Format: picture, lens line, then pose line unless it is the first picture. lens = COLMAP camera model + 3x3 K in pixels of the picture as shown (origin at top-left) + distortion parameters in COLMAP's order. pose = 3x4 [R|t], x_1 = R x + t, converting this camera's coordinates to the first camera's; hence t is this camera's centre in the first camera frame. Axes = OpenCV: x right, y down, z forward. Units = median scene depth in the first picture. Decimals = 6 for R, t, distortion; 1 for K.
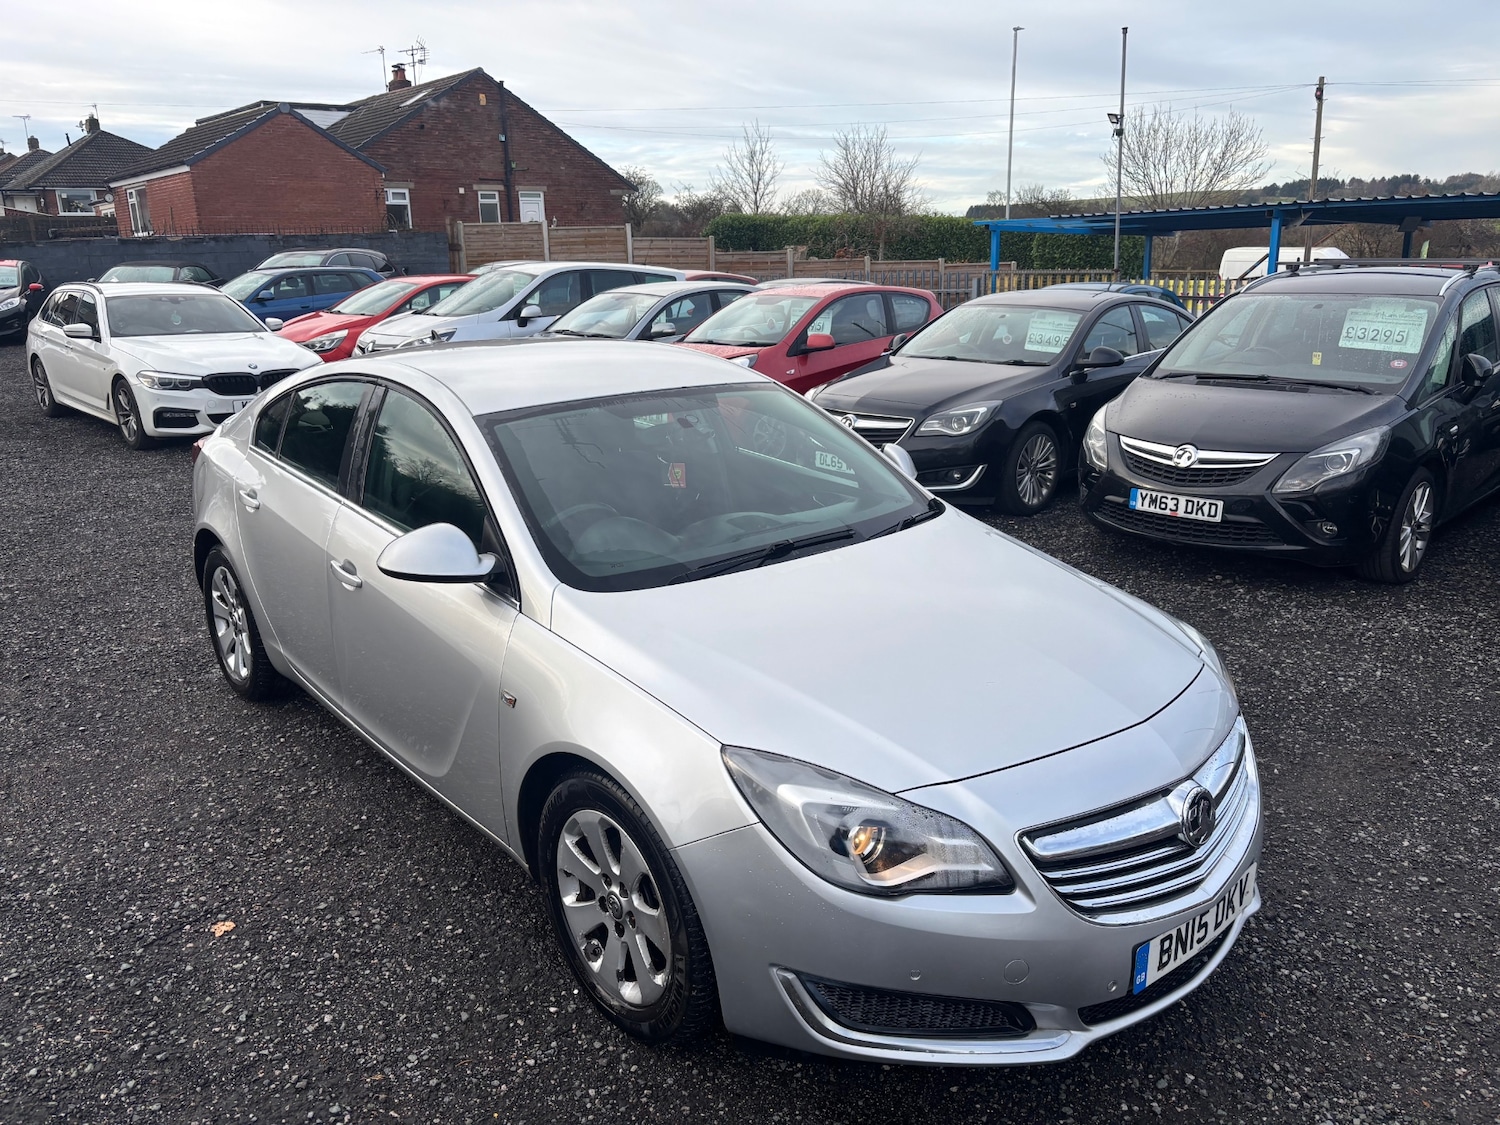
lens RADIAL K [[1151.6, 0, 748.2], [0, 1151.6, 573.5], [0, 0, 1]] dist [0.042695, -0.038848]
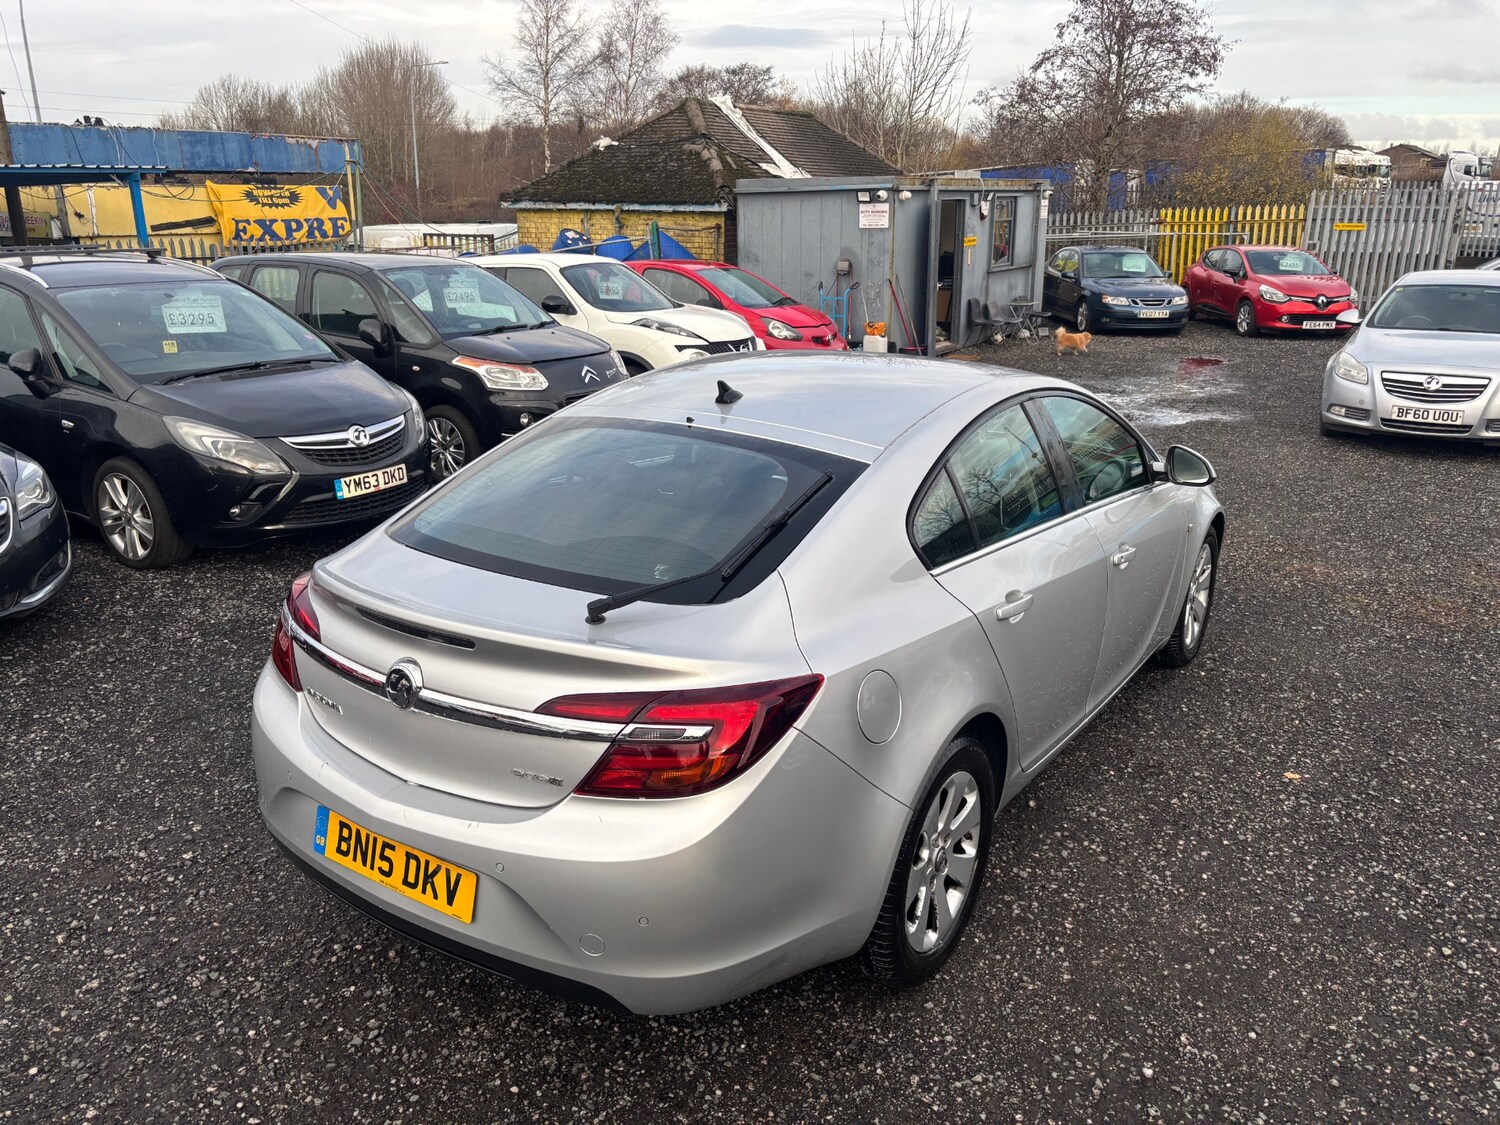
lens RADIAL K [[1166.5, 0, 737.9], [0, 1166.5, 572.1], [0, 0, 1]] dist [0.073428, -0.097542]
pose [[-0.297077, -0.274486, 0.914550, -1.410387], [0.254322, 0.900448, 0.352866, -0.527038], [-0.920362, 0.337419, -0.197694, 1.741066]]
